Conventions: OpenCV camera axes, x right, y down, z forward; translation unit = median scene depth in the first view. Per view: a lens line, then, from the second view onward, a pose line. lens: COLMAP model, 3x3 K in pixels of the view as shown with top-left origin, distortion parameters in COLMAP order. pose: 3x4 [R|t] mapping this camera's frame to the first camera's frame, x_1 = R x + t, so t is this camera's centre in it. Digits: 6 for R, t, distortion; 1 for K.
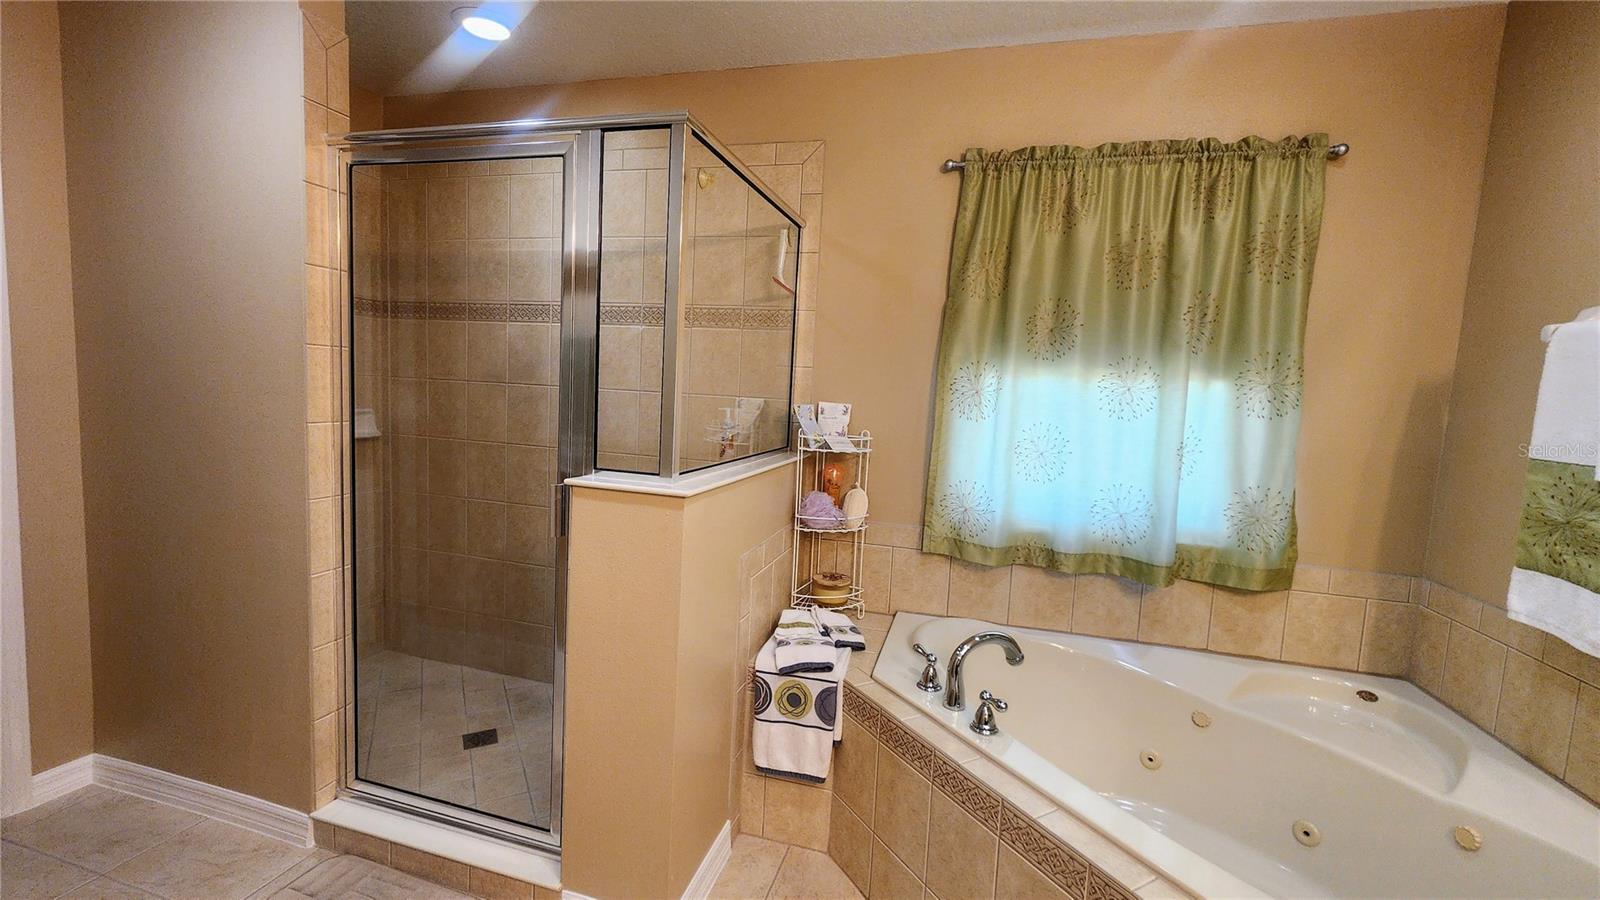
lens RADIAL K [[661.5, 0, 799.5], [0, 661.5, 449.6], [0, 0, 1]] dist [-0.006473, -0.000379]
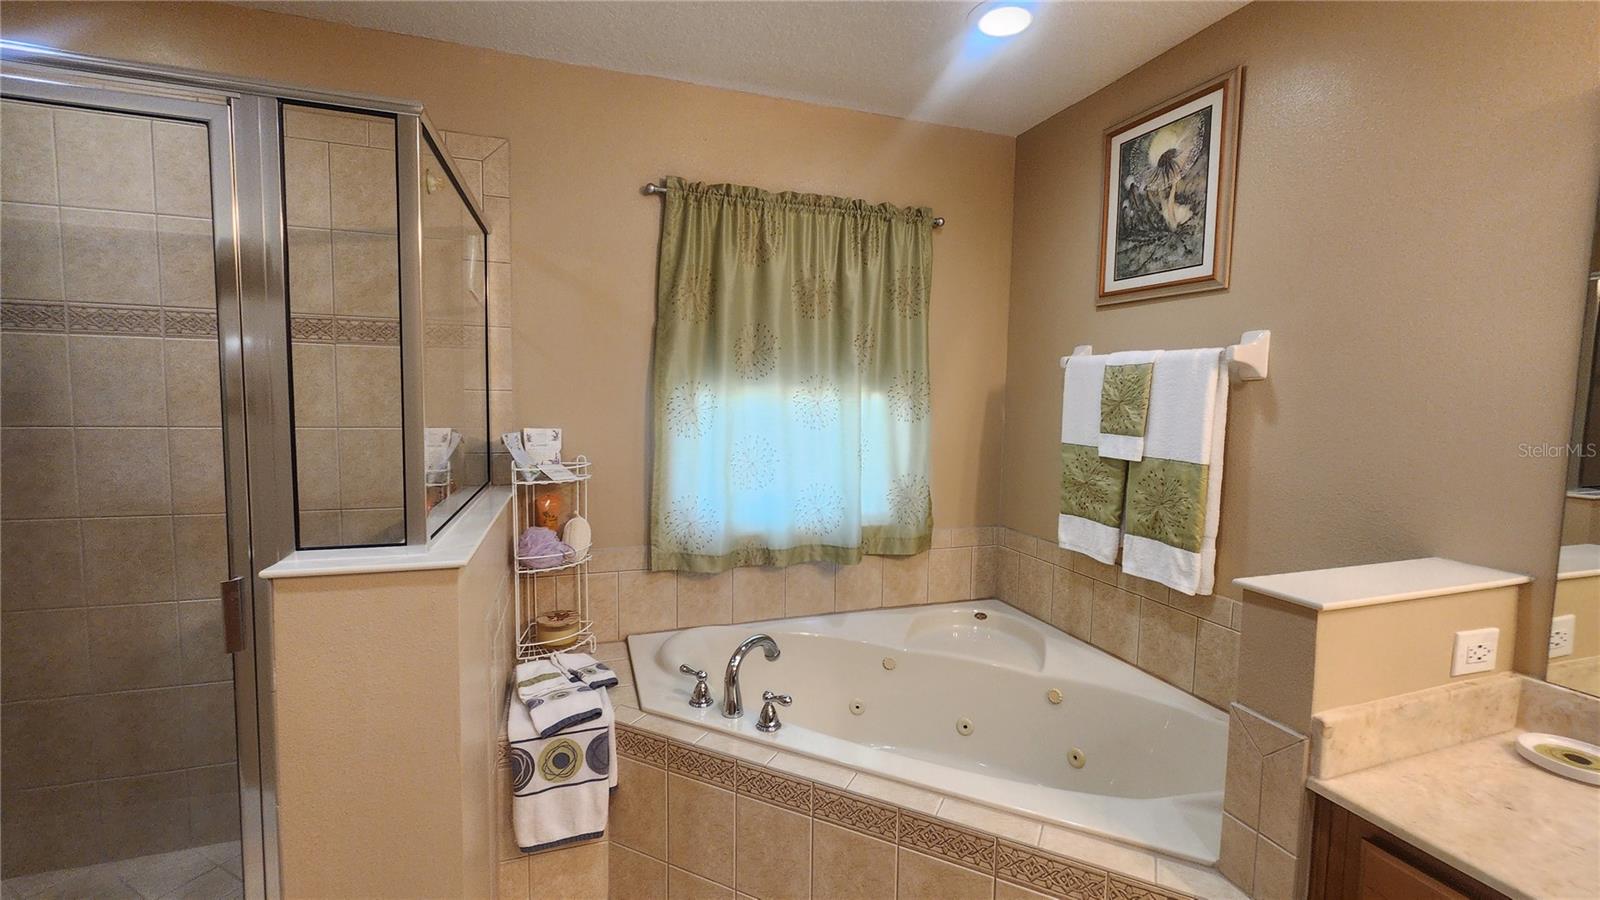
lens RADIAL K [[661.5, 0, 802.6], [0, 661.5, 444.7], [0, 0, 1]] dist [-0.006473, -0.000379]
pose [[0.821542, -0.078723, 0.564687, -0.205986], [0.076827, 0.996674, 0.027174, -0.054216], [-0.564948, 0.021059, 0.824858, 0.044415]]
